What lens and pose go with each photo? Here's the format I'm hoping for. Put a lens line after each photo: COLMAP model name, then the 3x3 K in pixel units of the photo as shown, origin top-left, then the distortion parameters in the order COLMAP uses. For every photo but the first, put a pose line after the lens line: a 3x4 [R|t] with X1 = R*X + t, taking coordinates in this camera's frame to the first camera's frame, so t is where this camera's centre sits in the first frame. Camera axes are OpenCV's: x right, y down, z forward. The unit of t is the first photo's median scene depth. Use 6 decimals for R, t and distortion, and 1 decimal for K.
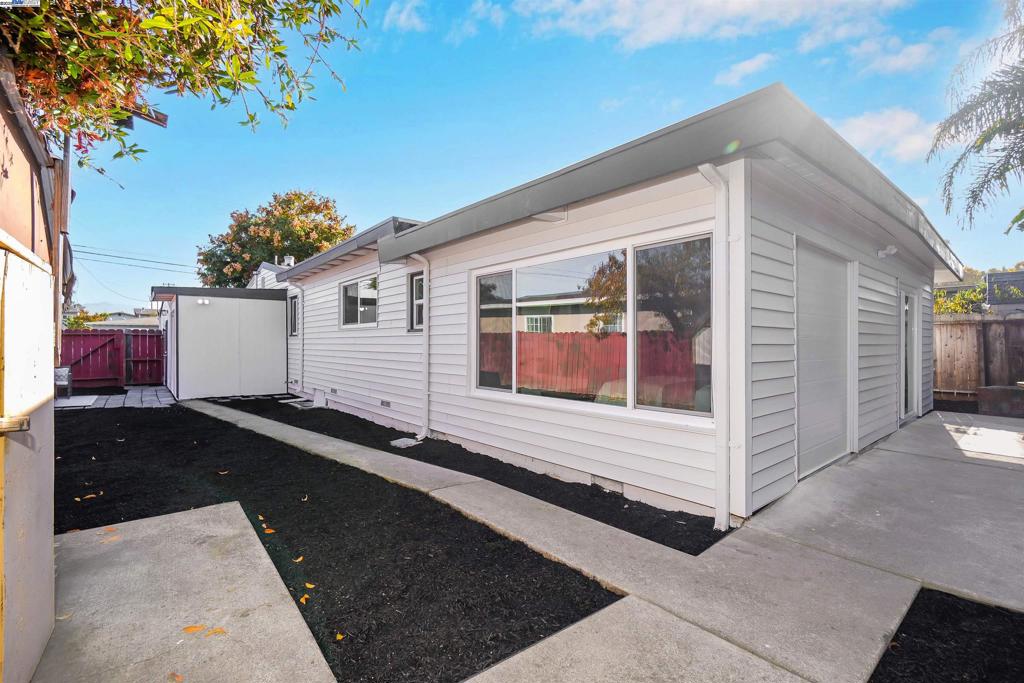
lens RADIAL K [[449.6, 0, 511.3], [0, 449.6, 338.0], [0, 0, 1]] dist [-0.004651, 0.002787]
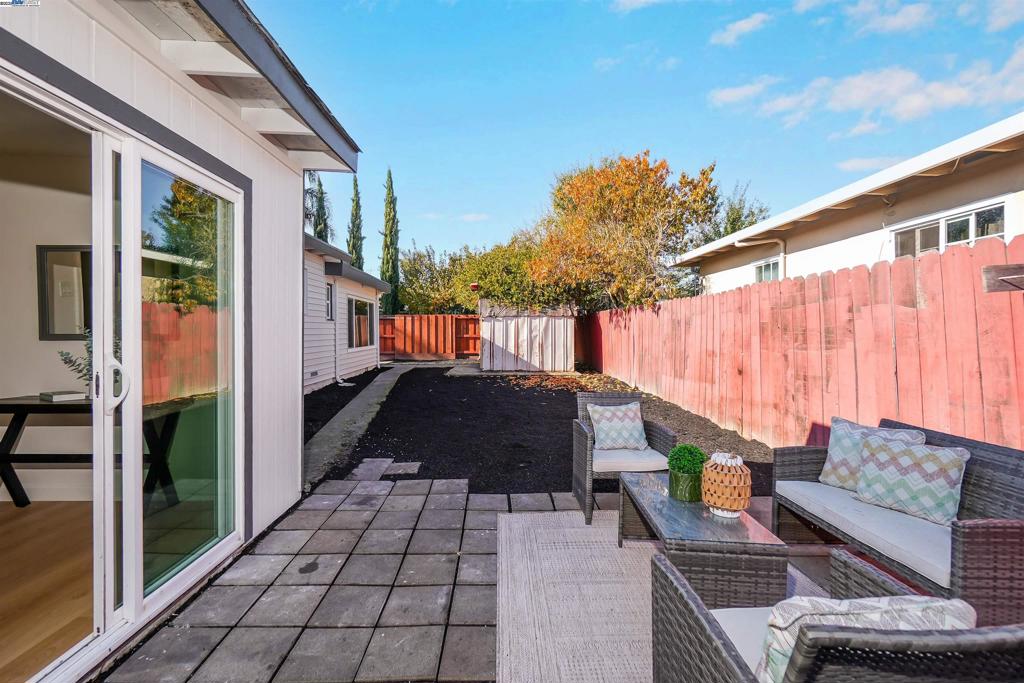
lens RADIAL K [[449.6, 0, 501.6], [0, 449.6, 336.7], [0, 0, 1]] dist [-0.004651, 0.002787]
pose [[-0.770669, -0.006787, 0.637200, -1.062819], [-0.004057, 0.999975, 0.005744, 0.020443], [-0.637223, 0.001841, -0.770677, 1.153743]]
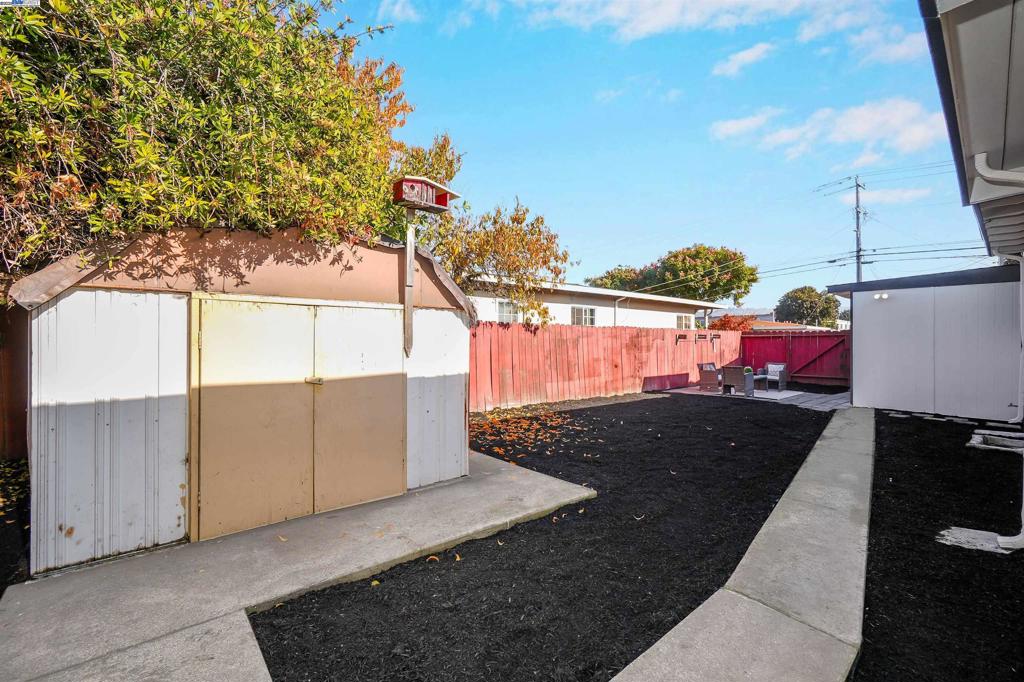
lens RADIAL K [[449.6, 0, 490.8], [0, 449.6, 337.8], [0, 0, 1]] dist [-0.004651, 0.002787]
pose [[0.007953, -0.006962, -0.999944, 0.166710], [0.007124, 0.999951, -0.006905, -0.001437], [0.999943, -0.007068, 0.008003, 0.253770]]
